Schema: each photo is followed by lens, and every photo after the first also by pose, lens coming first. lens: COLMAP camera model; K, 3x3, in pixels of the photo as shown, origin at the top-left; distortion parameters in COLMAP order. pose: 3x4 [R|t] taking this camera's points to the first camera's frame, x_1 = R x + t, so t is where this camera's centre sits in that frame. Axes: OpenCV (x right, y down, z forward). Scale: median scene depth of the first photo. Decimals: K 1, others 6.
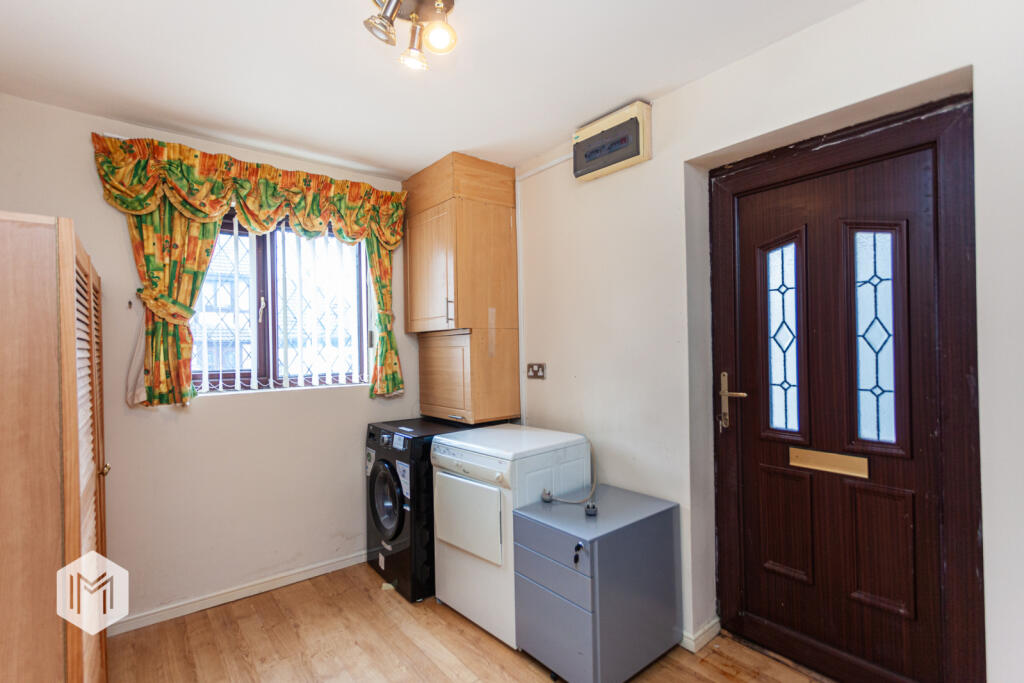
lens RADIAL K [[478.2, 0, 512.0], [0, 478.2, 341.5], [0, 0, 1]] dist [0.000824, 0.000717]
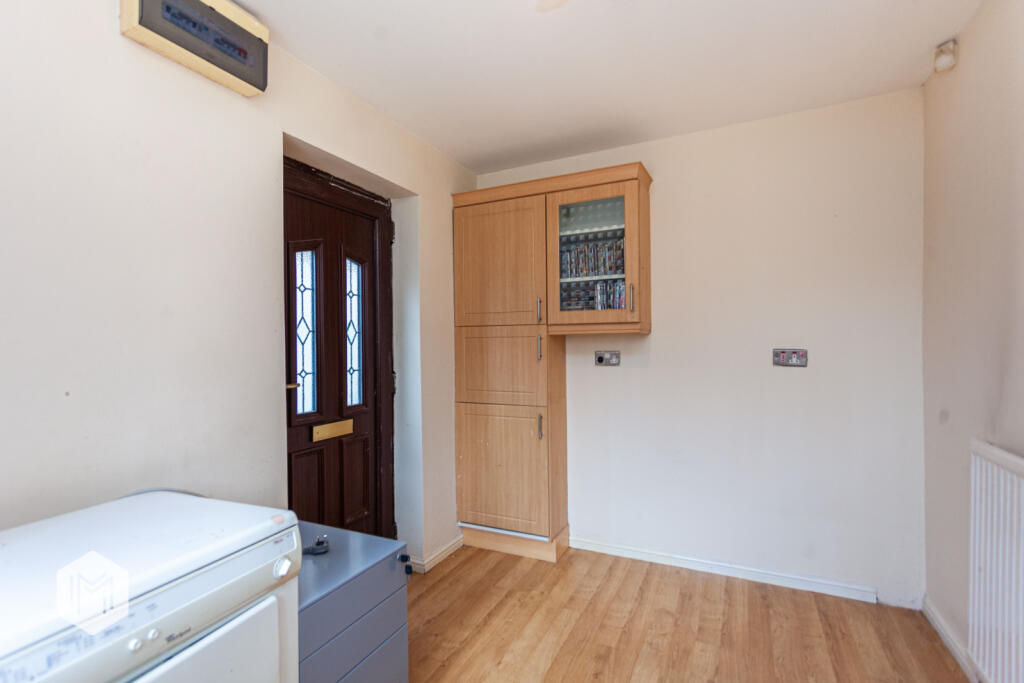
lens RADIAL K [[478.2, 0, 512.0], [0, 478.2, 341.5], [0, 0, 1]] dist [0.000824, 0.000717]
pose [[-0.439762, 0.017911, 0.897936, -0.693431], [-0.006160, 0.999717, -0.022959, 0.039395], [-0.898093, -0.015628, -0.439527, 1.098536]]
